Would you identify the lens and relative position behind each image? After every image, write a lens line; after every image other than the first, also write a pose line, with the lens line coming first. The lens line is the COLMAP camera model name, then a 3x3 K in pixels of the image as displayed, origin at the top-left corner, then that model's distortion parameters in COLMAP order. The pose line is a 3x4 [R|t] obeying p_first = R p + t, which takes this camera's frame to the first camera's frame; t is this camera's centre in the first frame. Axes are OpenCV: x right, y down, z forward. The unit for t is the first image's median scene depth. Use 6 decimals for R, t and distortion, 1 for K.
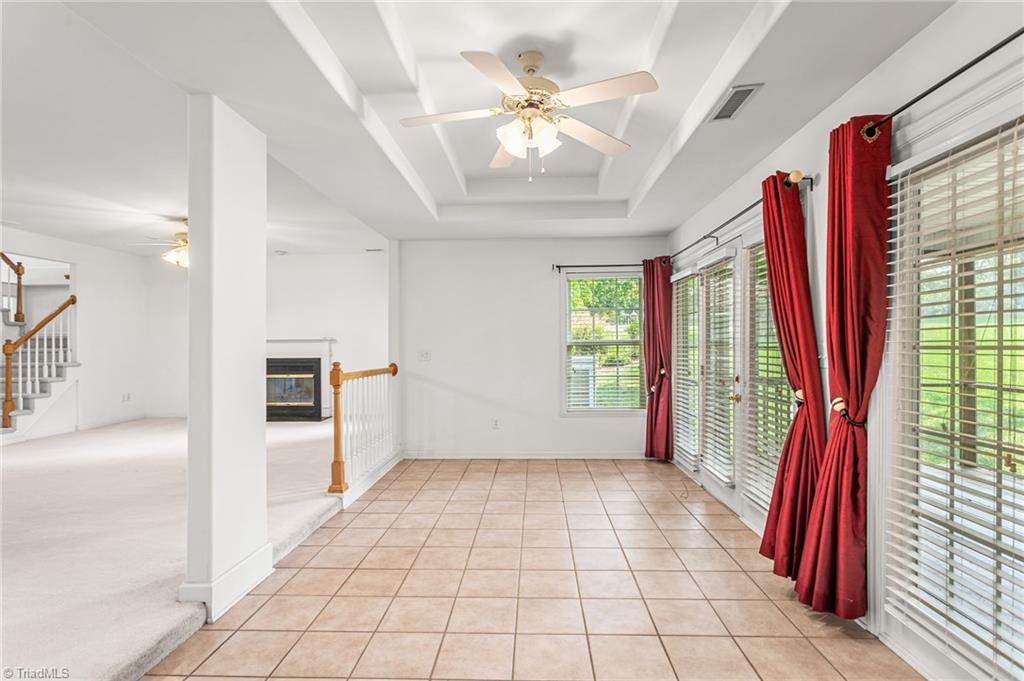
lens RADIAL K [[504.5, 0, 512.0], [0, 504.5, 340.5], [0, 0, 1]] dist [0.015804, -0.000006]
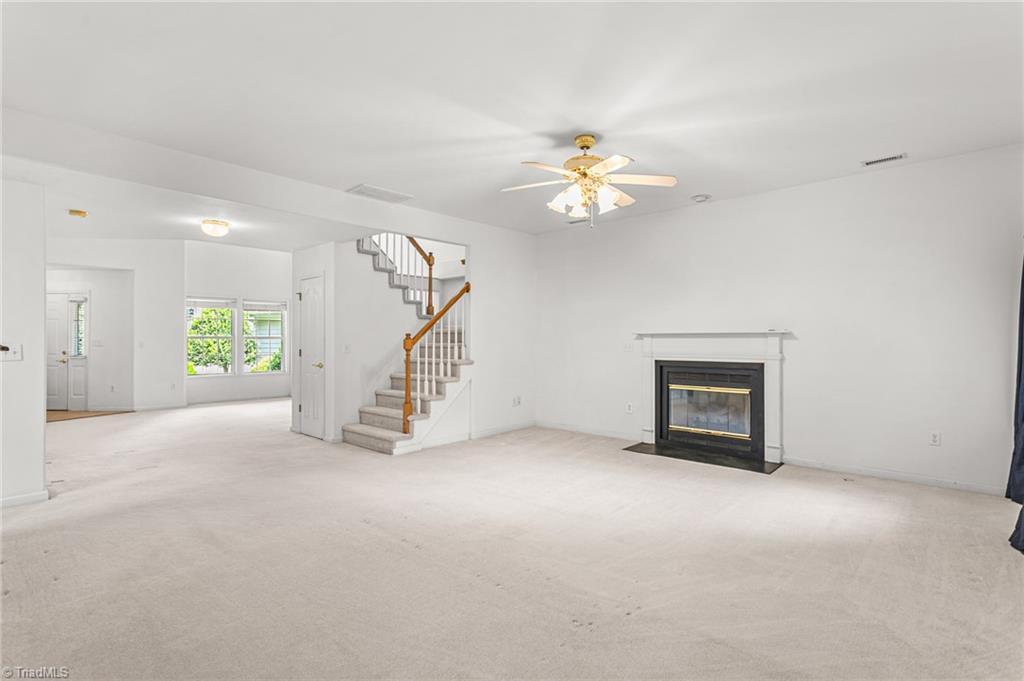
lens RADIAL K [[504.5, 0, 512.0], [0, 504.5, 340.5], [0, 0, 1]] dist [0.015804, -0.000006]
pose [[0.770249, 0.007050, -0.637705, -0.256598], [-0.002009, 0.999961, 0.008629, 0.002987], [0.637741, -0.005365, 0.770232, 0.391157]]
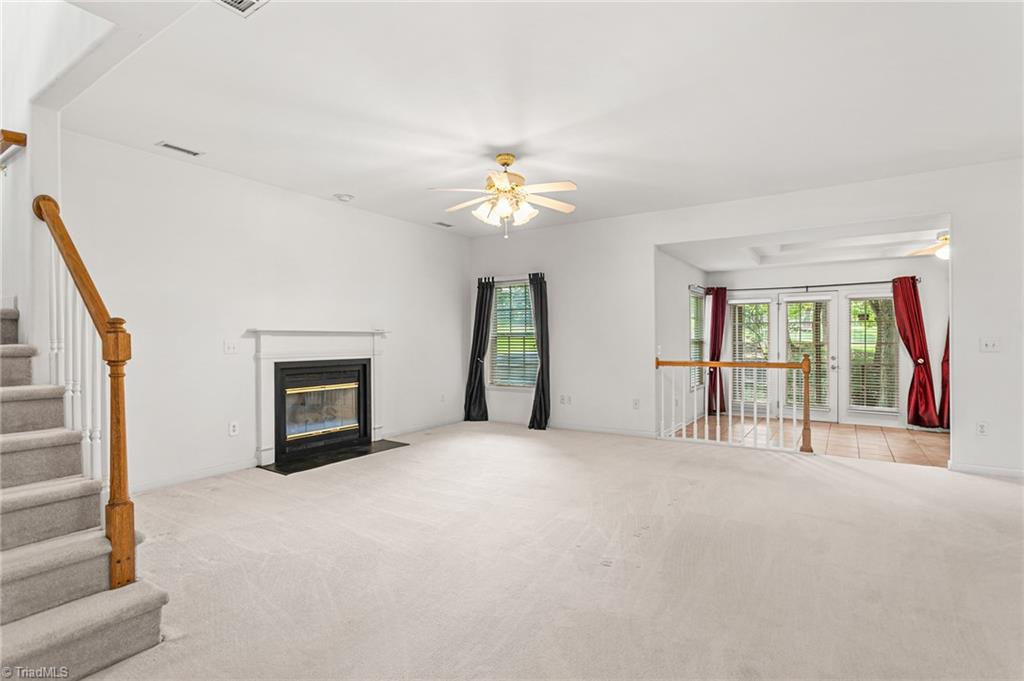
lens RADIAL K [[499.0, 0, 515.5], [0, 499.0, 328.6], [0, 0, 1]] dist [0.012446, -0.000514]
pose [[0.526094, 0.021715, 0.850149, -0.987099], [-0.001265, 0.999693, -0.024752, 0.011527], [-0.850425, 0.011946, 0.525960, 0.526924]]
